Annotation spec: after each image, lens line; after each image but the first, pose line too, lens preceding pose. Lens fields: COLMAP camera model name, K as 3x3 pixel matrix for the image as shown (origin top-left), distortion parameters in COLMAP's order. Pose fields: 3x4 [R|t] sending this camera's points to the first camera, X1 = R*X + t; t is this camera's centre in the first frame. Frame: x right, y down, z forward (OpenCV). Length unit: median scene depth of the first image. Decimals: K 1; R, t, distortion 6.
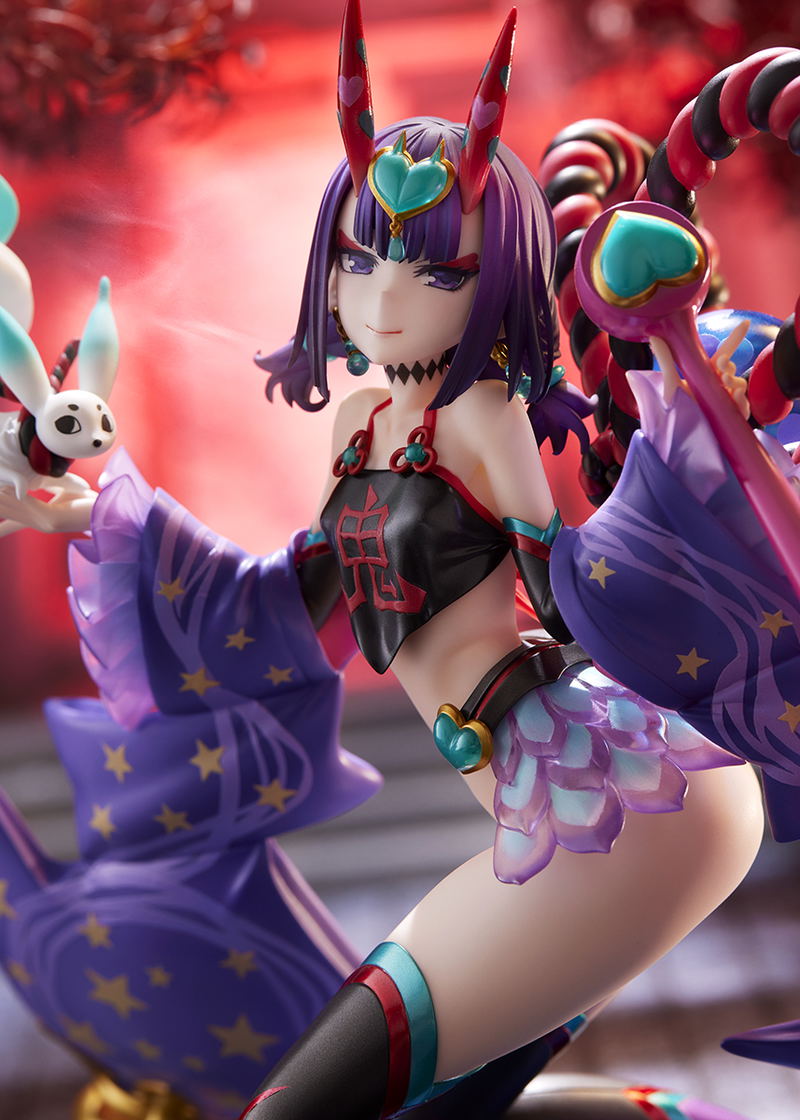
lens RADIAL K [[4646.5, 0, 404.8], [0, 4646.5, 559.6], [0, 0, 1]] dist [0.134231, 0.000000]
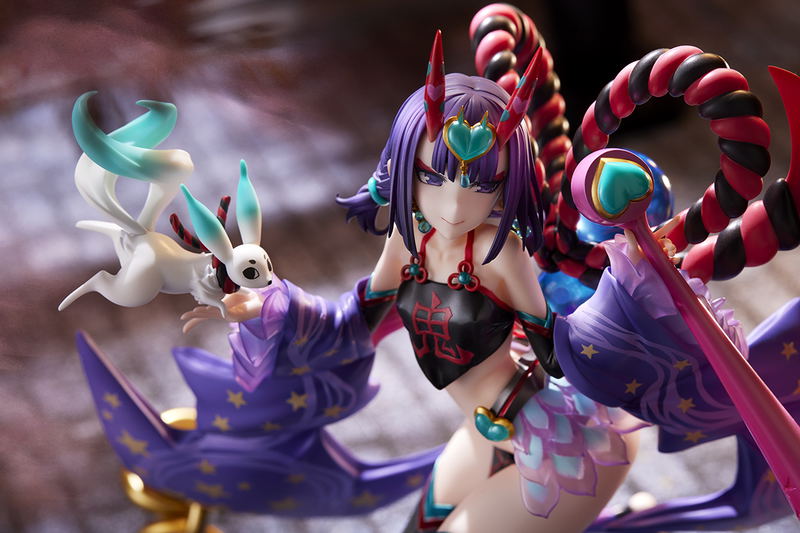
lens RADIAL K [[2573.5, 0, 398.9], [0, 2573.5, 269.9], [0, 0, 1]] dist [0.421903, 0.000000]
pose [[0.946511, -0.140689, 0.290385, -0.295573], [0.025856, 0.930115, 0.366356, -0.373707], [-0.321633, -0.339252, 0.884002, 0.171676]]
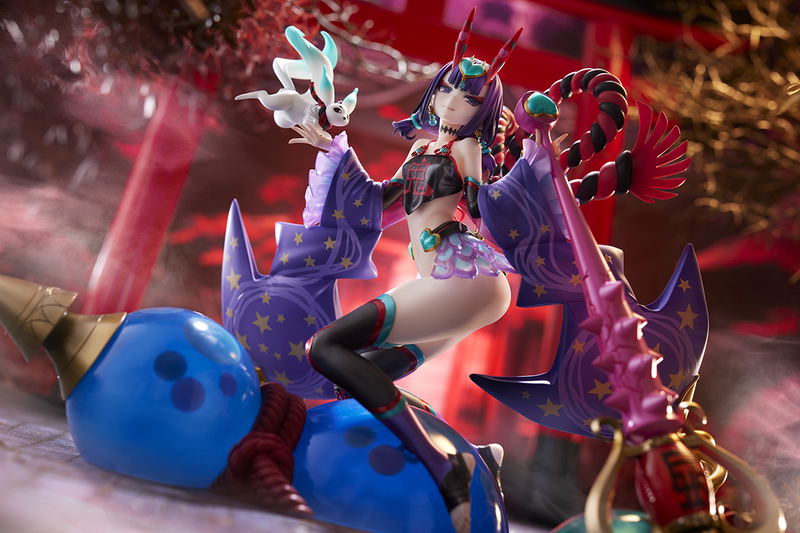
lens RADIAL K [[1245.8, 0, 379.1], [0, 1245.8, 263.7], [0, 0, 1]] dist [-0.110657, 0.000000]
pose [[0.933696, 0.349460, 0.078038, -0.076001], [-0.316563, 0.907474, -0.276185, 0.287010], [-0.167333, 0.233169, 0.957931, 0.234357]]
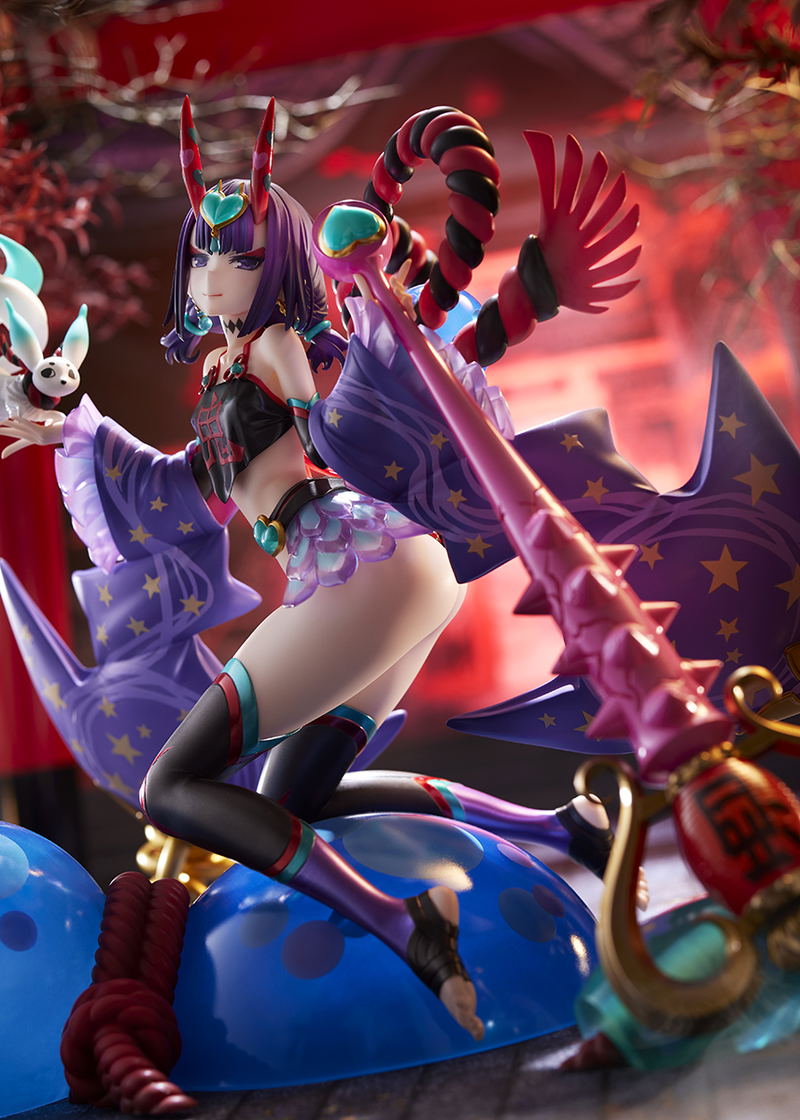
lens RADIAL K [[2588.9, 0, 402.8], [0, 2588.9, 565.6], [0, 0, 1]] dist [-0.046972, 0.000000]
pose [[0.992391, -0.055794, -0.109757, 0.161791], [0.040354, 0.989585, -0.138178, 0.180728], [0.116323, 0.132698, 0.984307, 0.089528]]
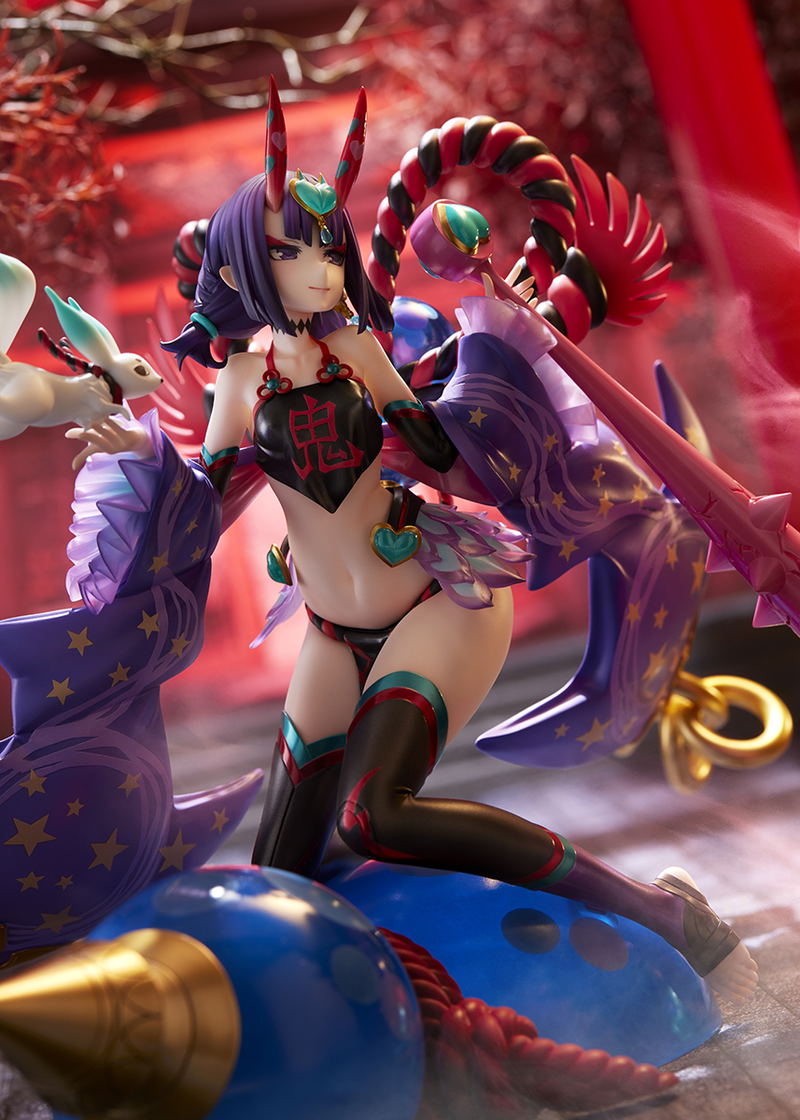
lens RADIAL K [[4646.5, 0, 400.2], [0, 4646.5, 560.3], [0, 0, 1]] dist [0.134231, 0.000000]
pose [[0.614531, -0.063724, 0.786315, -1.226069], [0.237298, 0.965503, -0.107211, 0.213608], [-0.752357, 0.252476, 0.608452, 0.042108]]
